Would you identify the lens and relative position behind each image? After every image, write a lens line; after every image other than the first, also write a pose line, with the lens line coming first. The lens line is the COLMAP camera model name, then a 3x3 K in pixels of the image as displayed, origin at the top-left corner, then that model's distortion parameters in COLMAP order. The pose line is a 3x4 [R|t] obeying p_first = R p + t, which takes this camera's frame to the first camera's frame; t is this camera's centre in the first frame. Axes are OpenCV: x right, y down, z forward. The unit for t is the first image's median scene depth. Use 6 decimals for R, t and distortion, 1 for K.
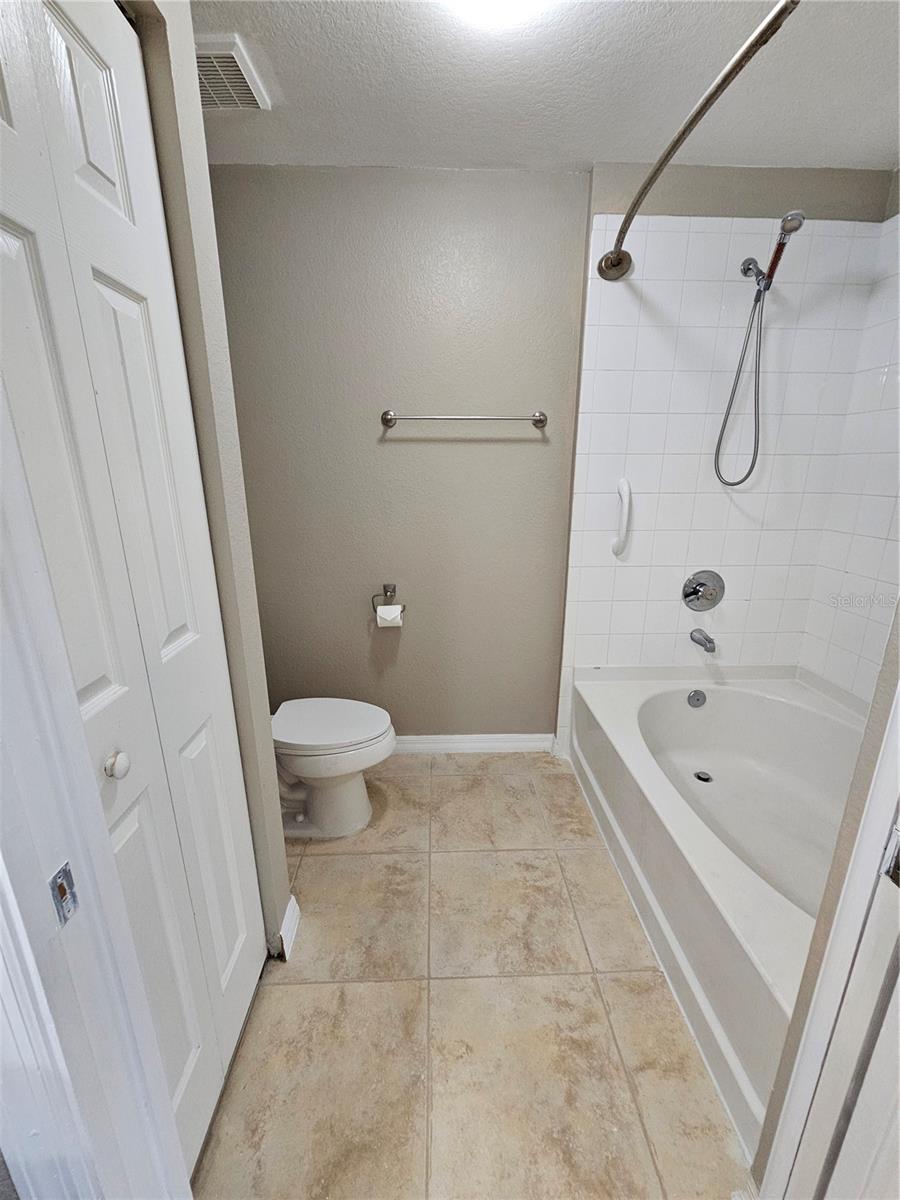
lens RADIAL K [[492.3, 0, 452.7], [0, 492.3, 608.8], [0, 0, 1]] dist [0.000092, 0.000047]
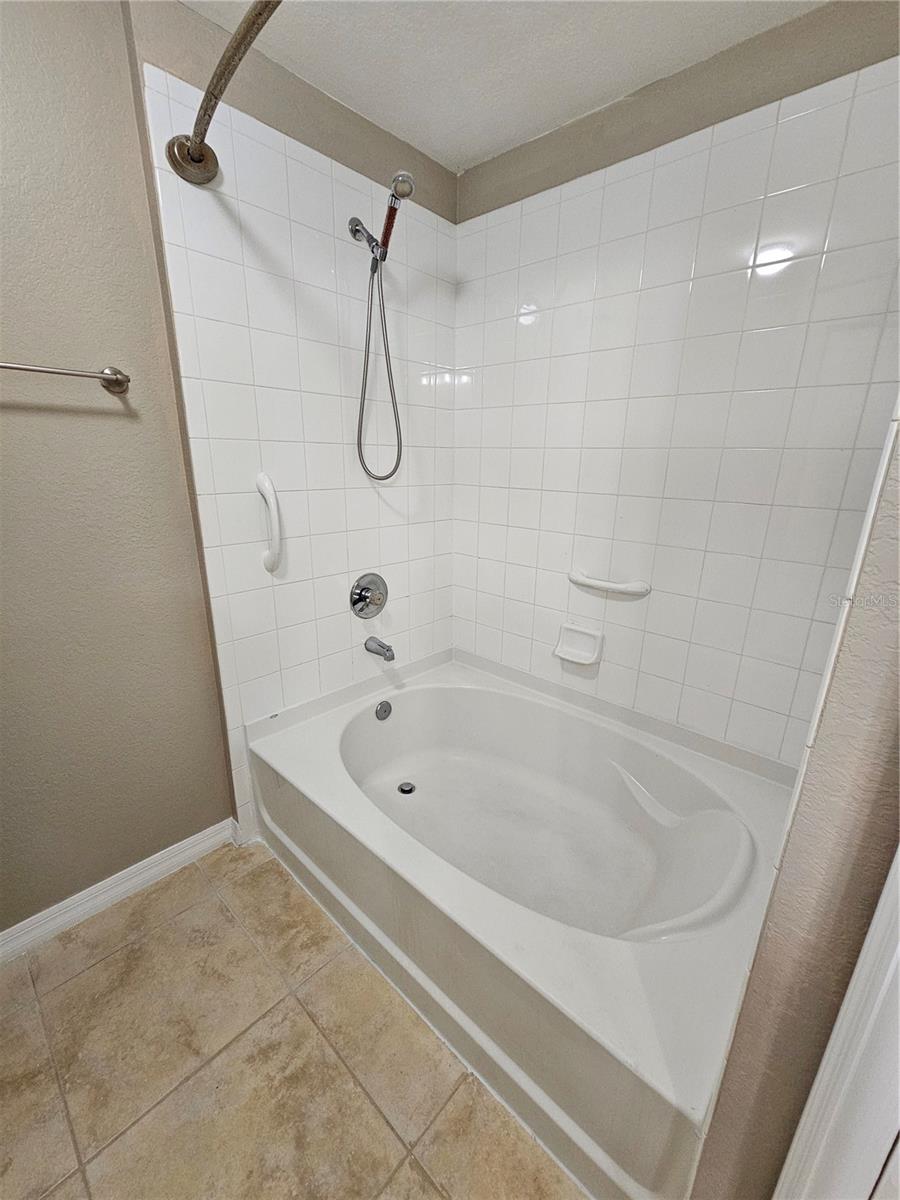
lens RADIAL K [[492.3, 0, 452.7], [0, 492.3, 608.8], [0, 0, 1]] dist [0.000092, 0.000047]
pose [[0.703867, -0.197630, 0.682285, -0.006422], [0.178685, 0.978892, 0.099207, -0.078490], [-0.687490, 0.052085, 0.724324, 0.247950]]
